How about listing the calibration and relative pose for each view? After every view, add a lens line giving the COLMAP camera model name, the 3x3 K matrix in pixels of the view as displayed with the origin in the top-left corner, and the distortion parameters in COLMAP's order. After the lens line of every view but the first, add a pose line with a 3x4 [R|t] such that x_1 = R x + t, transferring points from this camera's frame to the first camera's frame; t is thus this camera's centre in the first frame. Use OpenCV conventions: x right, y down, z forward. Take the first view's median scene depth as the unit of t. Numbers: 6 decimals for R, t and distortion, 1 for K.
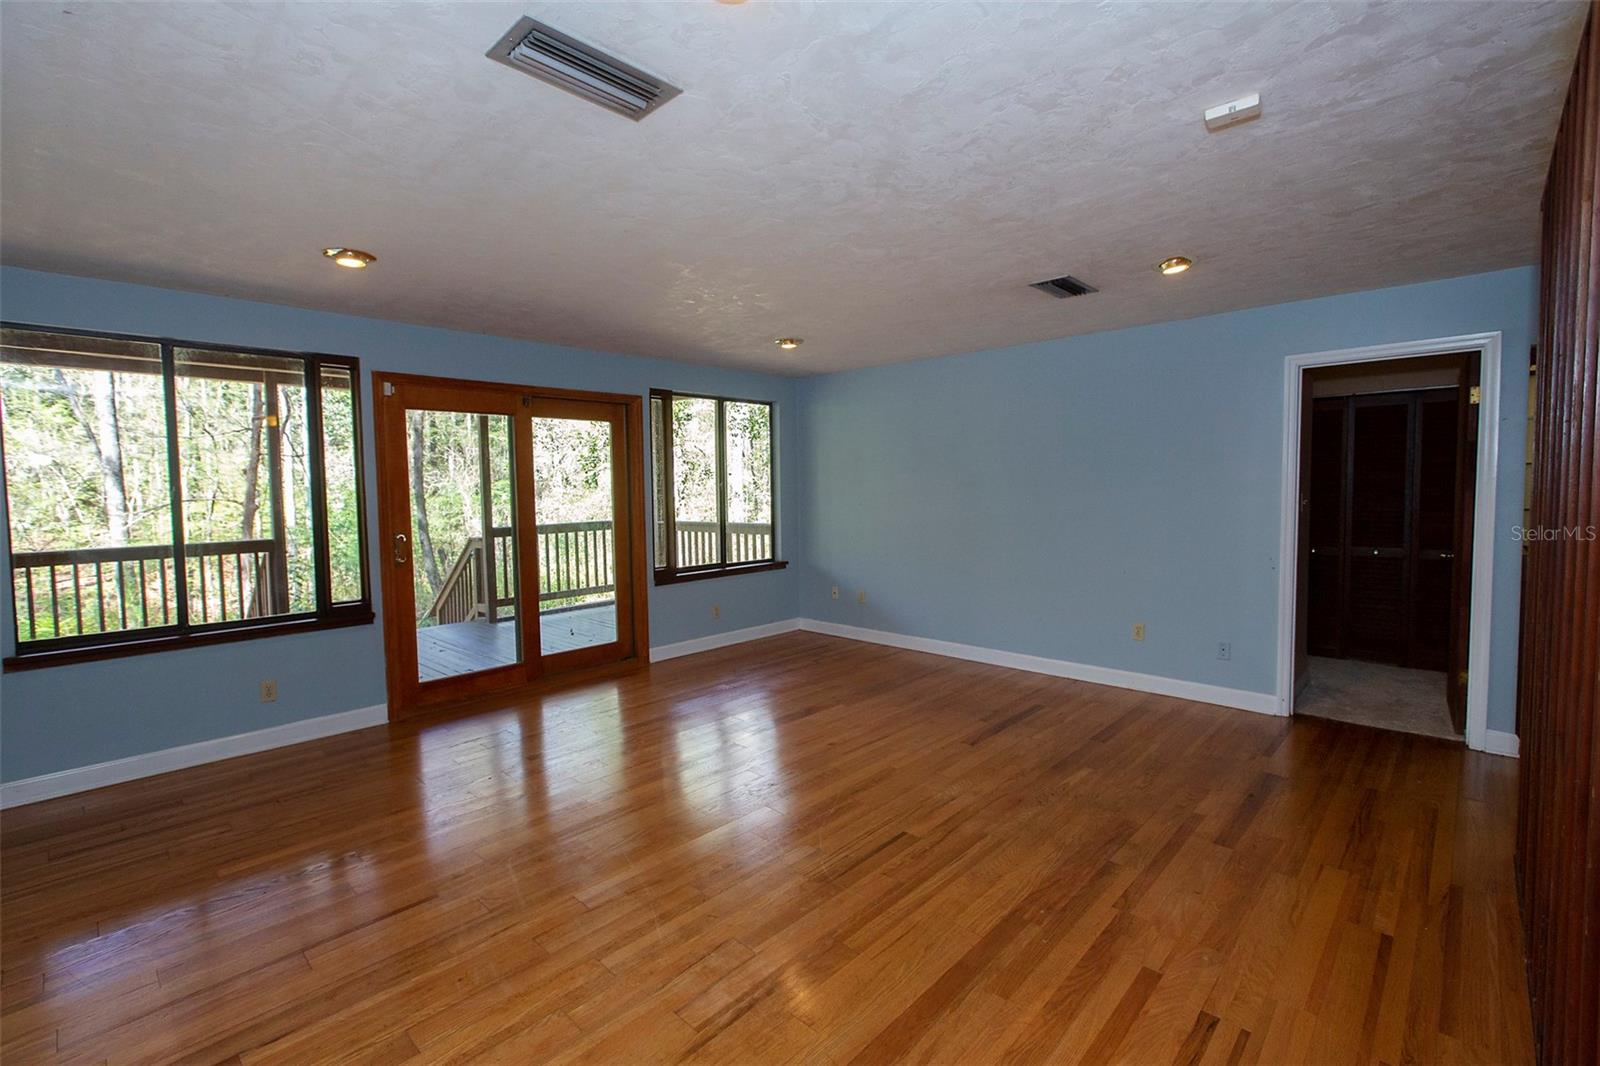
lens RADIAL K [[725.6, 0, 805.2], [0, 725.6, 528.0], [0, 0, 1]] dist [0.004903, 0.000284]
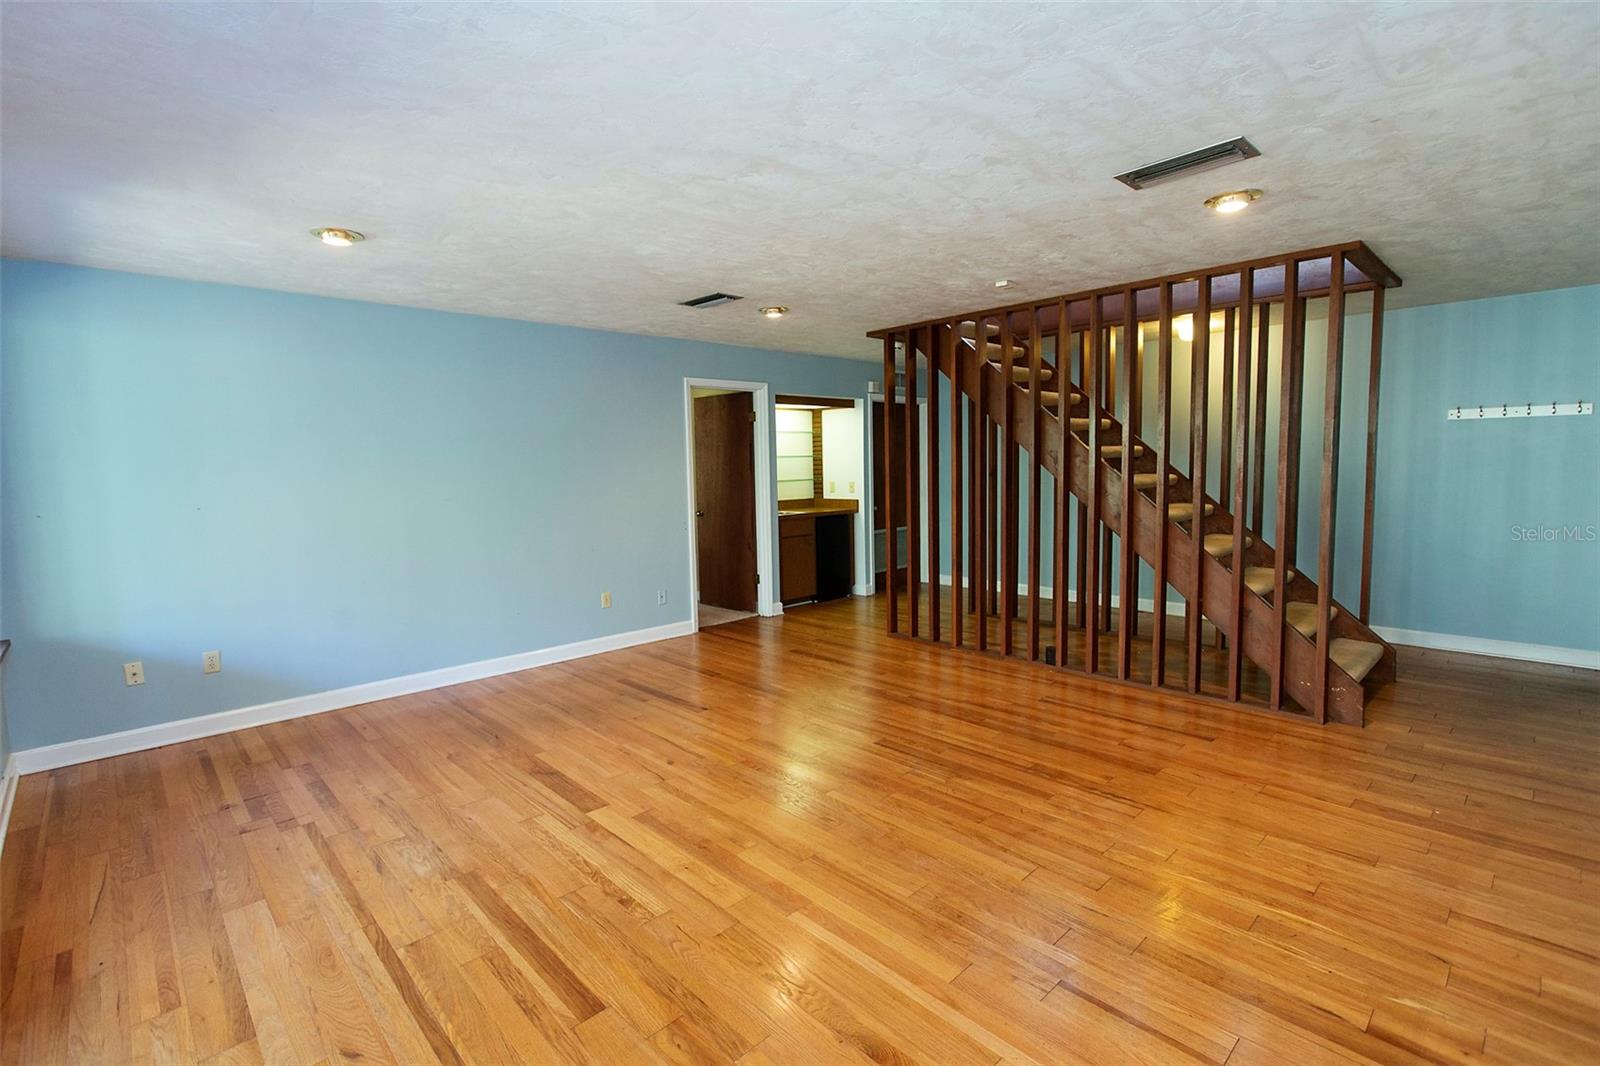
lens RADIAL K [[725.6, 0, 805.4], [0, 725.6, 530.1], [0, 0, 1]] dist [0.004903, 0.000284]
pose [[0.049498, -0.081521, 0.995442, -0.740602], [0.081341, 0.993682, 0.077333, -0.033246], [-0.995456, 0.077142, 0.055817, 0.702339]]
